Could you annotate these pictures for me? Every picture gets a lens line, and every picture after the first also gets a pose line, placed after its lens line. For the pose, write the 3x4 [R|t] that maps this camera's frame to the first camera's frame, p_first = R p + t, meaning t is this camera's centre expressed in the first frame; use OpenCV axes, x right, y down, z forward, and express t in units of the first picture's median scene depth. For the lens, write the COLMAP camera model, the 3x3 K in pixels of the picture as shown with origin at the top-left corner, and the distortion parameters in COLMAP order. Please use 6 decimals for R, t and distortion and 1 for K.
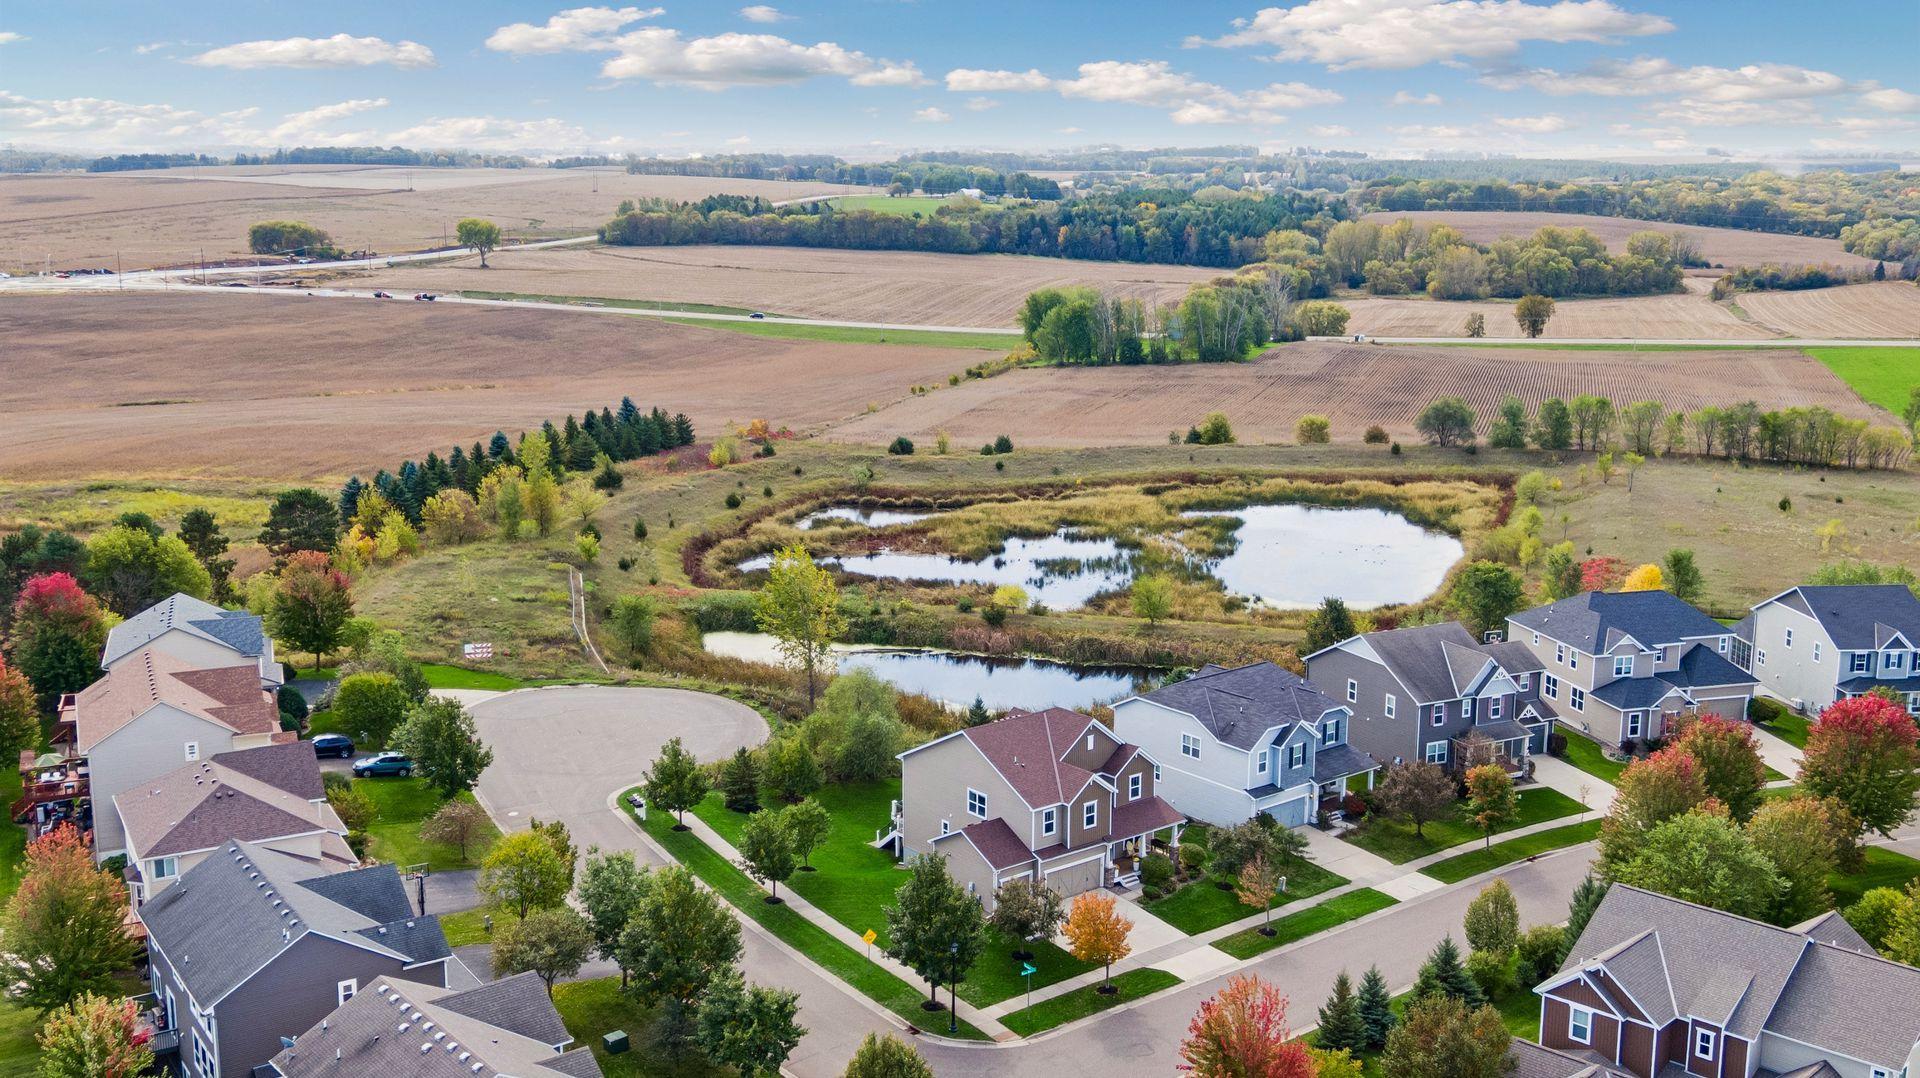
lens RADIAL K [[1979.8, 0, 960.2], [0, 1979.8, 490.4], [0, 0, 1]] dist [0.017378, 0.017926]
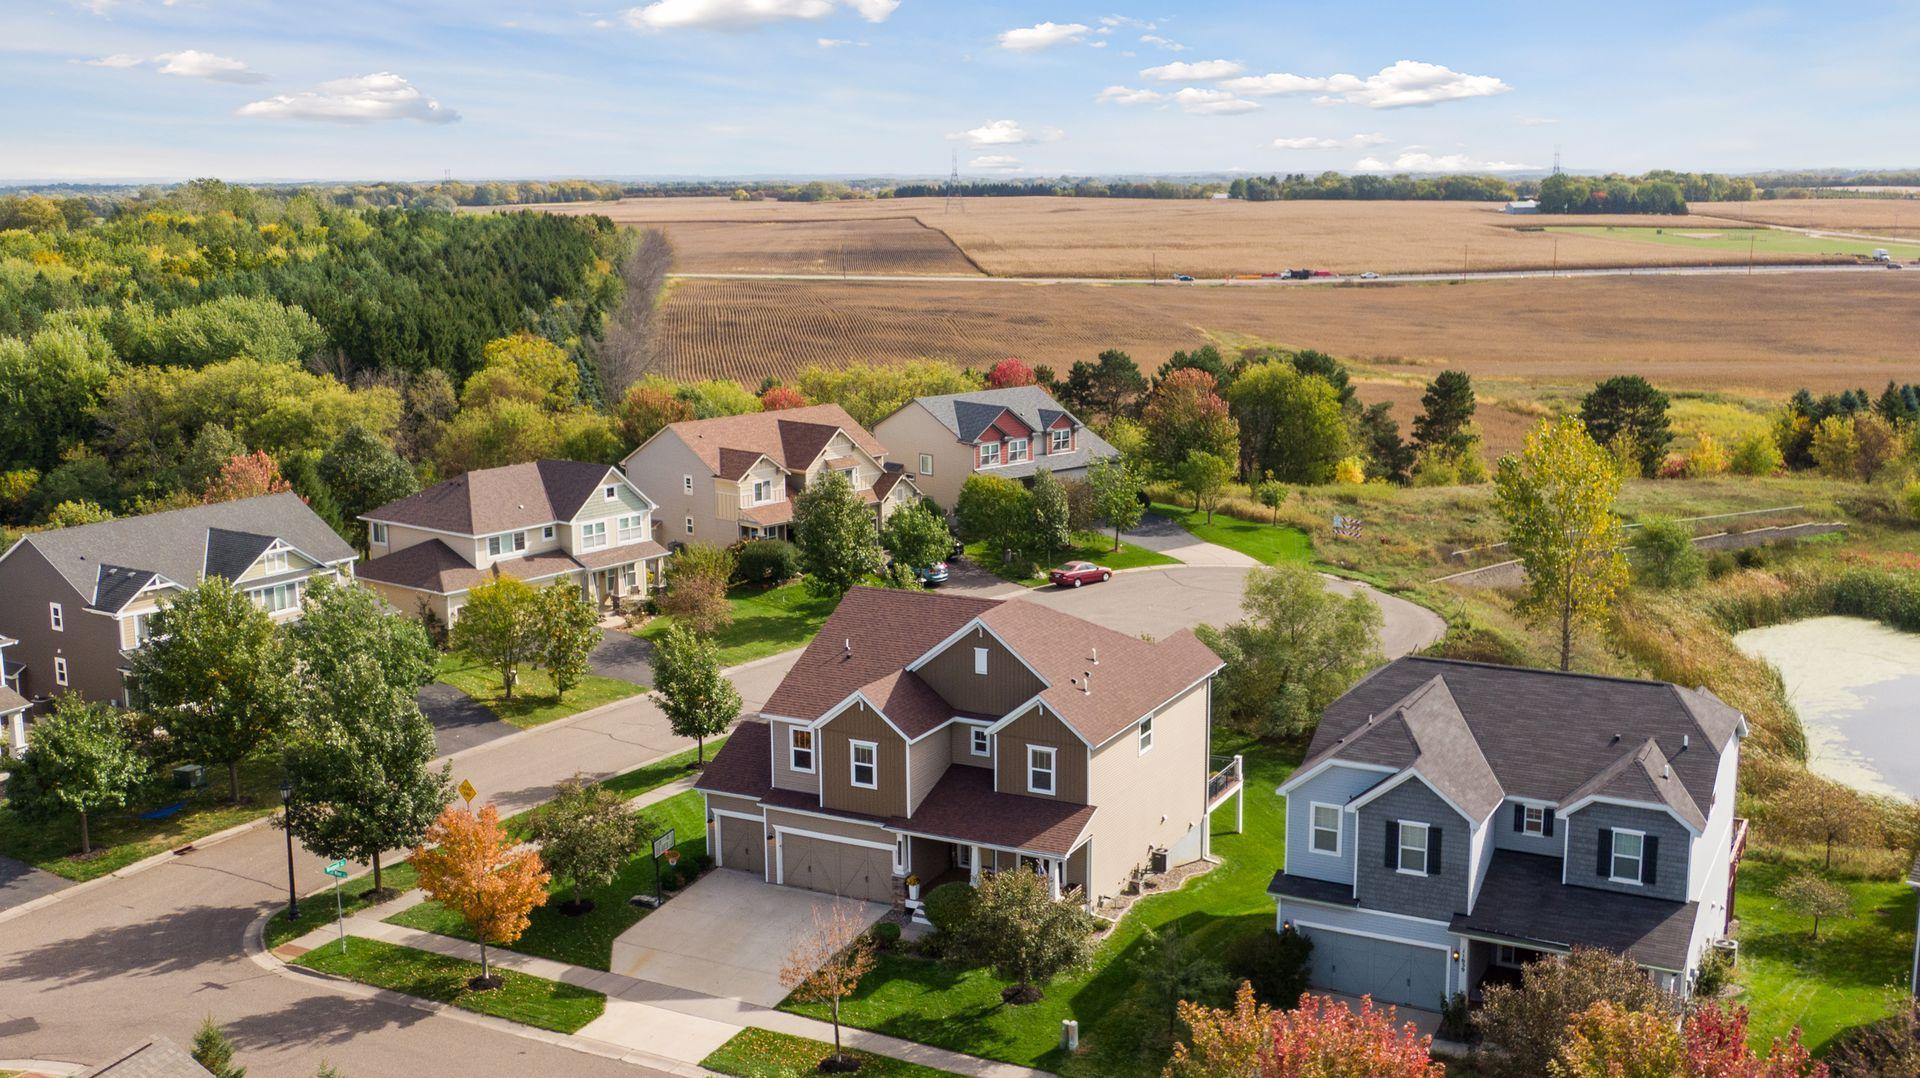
lens RADIAL K [[1968.3, 0, 966.7], [0, 1968.3, 547.6], [0, 0, 1]] dist [0.015478, 0.008357]
pose [[0.403458, 0.167505, -0.899535, 0.355086], [-0.154889, 0.981416, 0.113282, 0.022632], [0.901793, 0.093624, 0.421905, 0.492105]]
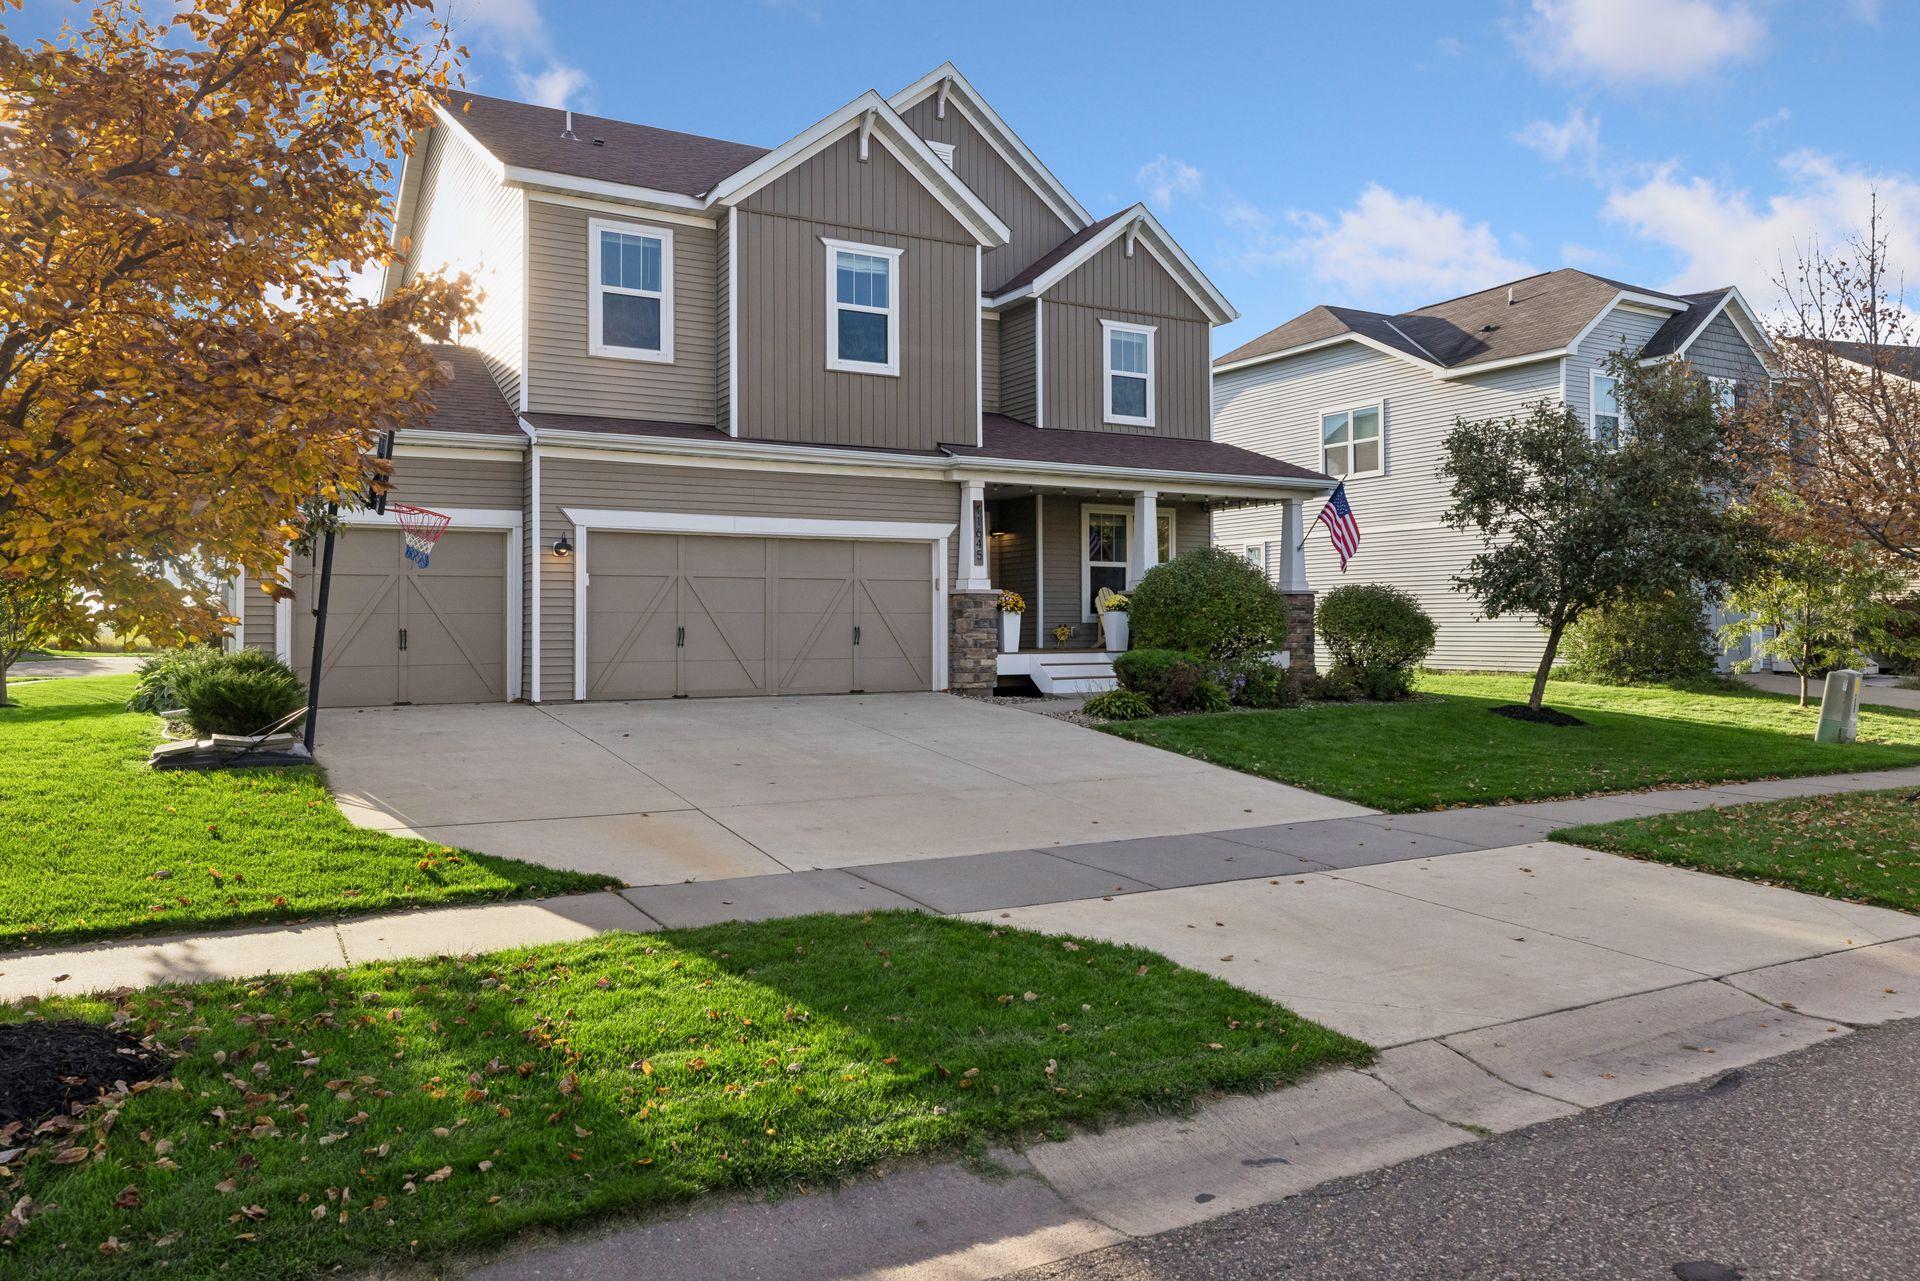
lens RADIAL K [[1322.8, 0, 955.8], [0, 1322.8, 600.5], [0, 0, 1]] dist [-0.005760, -0.000411]
pose [[0.986478, -0.008643, -0.163666, 0.061283], [-0.023639, 0.980663, -0.194269, 0.138316], [0.162180, 0.195511, 0.967199, 0.546259]]
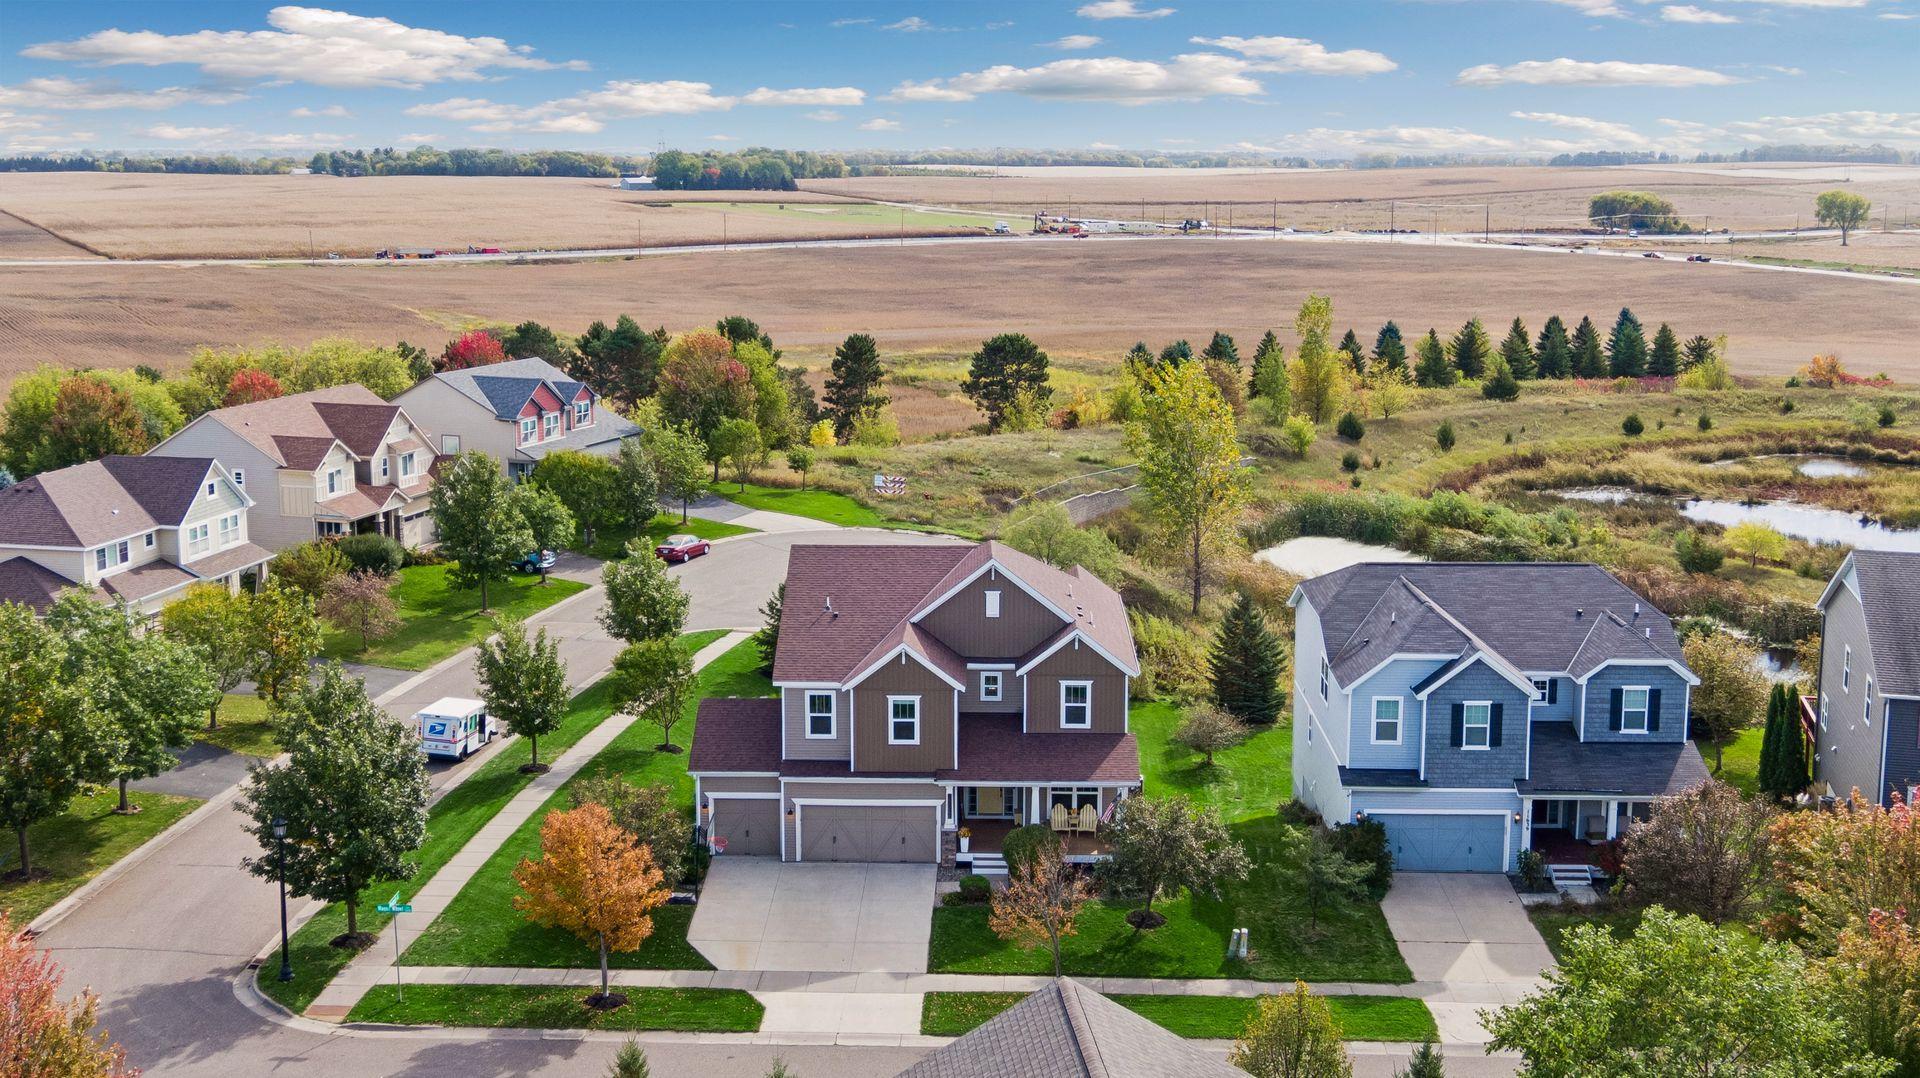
lens RADIAL K [[2087.8, 0, 965.5], [0, 2087.8, 424.5], [0, 0, 1]] dist [0.006527, -0.003777]
pose [[0.762422, 0.085000, -0.641474, 0.274890], [-0.114317, 0.993435, -0.004235, 0.052372], [0.636902, 0.076560, 0.767134, 0.353798]]
